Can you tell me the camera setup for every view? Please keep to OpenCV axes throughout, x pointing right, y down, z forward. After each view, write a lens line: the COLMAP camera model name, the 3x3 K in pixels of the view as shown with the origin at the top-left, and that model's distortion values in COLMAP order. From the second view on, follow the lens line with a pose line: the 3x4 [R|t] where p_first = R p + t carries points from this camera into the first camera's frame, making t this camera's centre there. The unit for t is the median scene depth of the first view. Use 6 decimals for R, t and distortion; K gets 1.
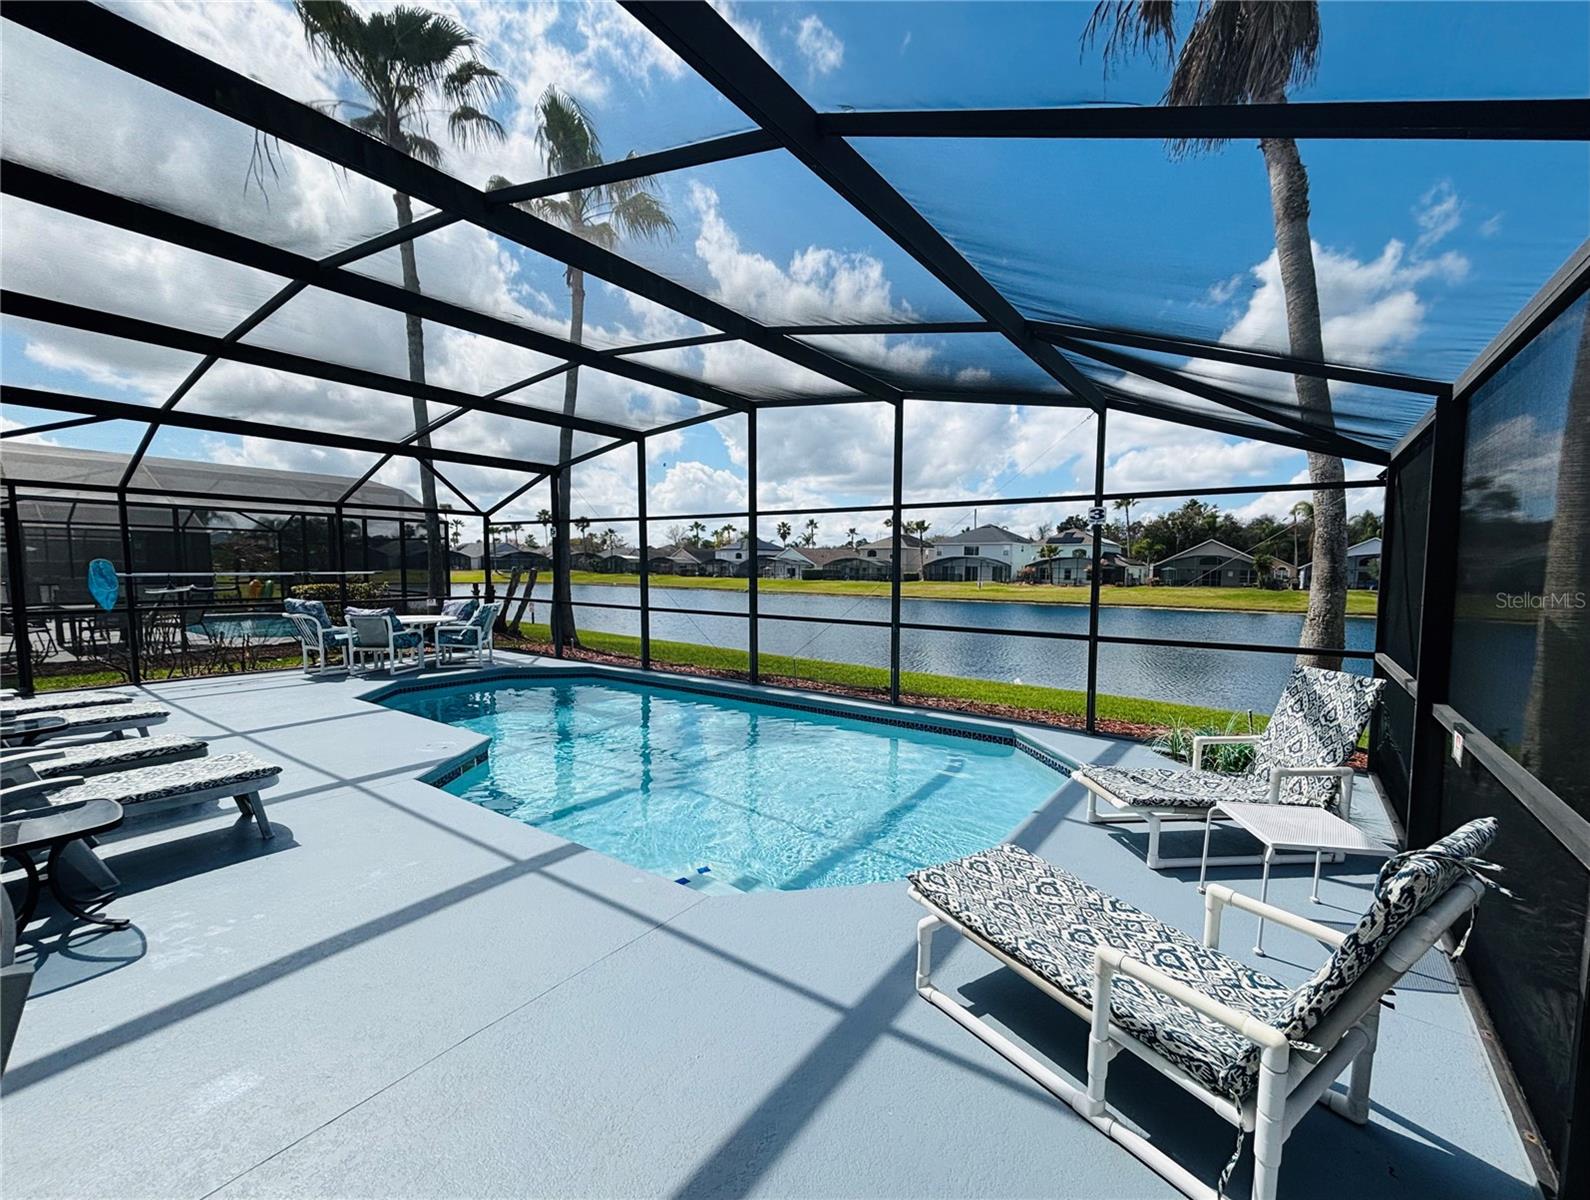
lens RADIAL K [[628.4, 0, 808.3], [0, 628.4, 599.3], [0, 0, 1]] dist [0.002633, -0.003256]
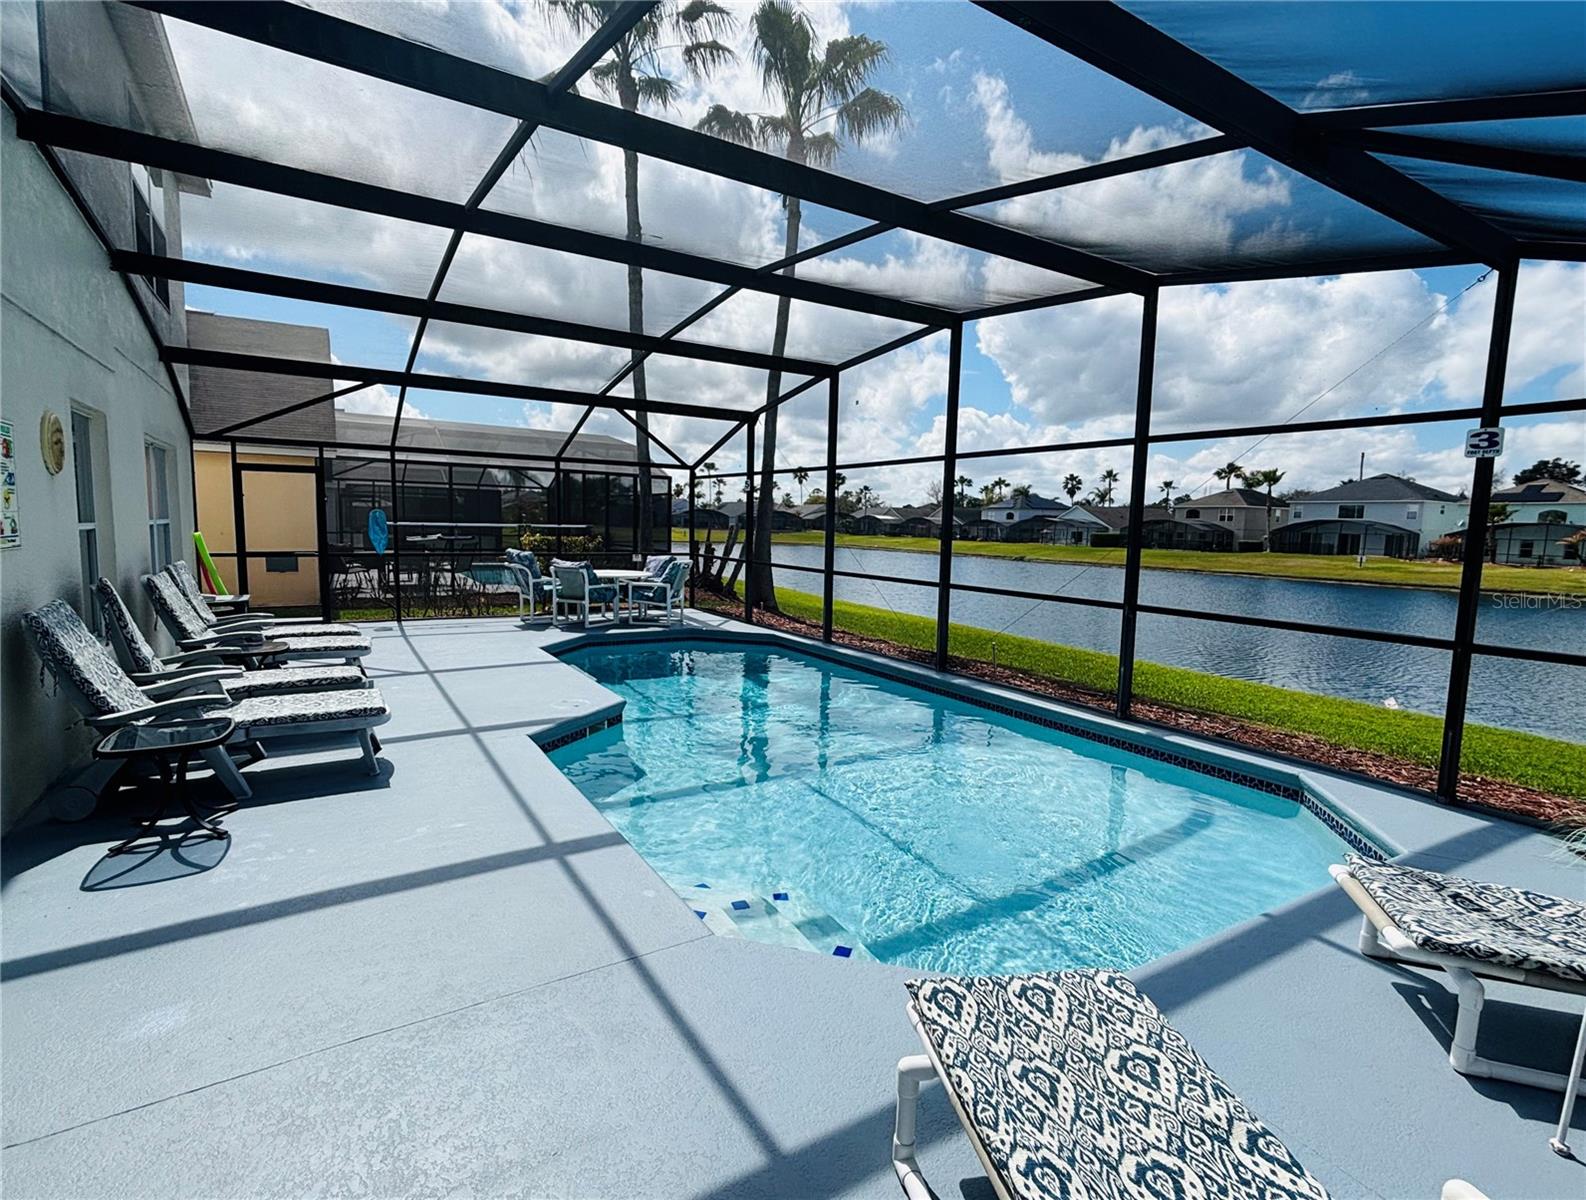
lens RADIAL K [[723.5, 0, 791.9], [0, 723.5, 586.5], [0, 0, 1]] dist [-0.007264, 0.000917]
pose [[0.917344, 0.047285, -0.395278, 0.090055], [-0.035939, 0.998703, 0.036063, 0.001307], [0.396470, -0.018876, 0.917853, 0.074577]]
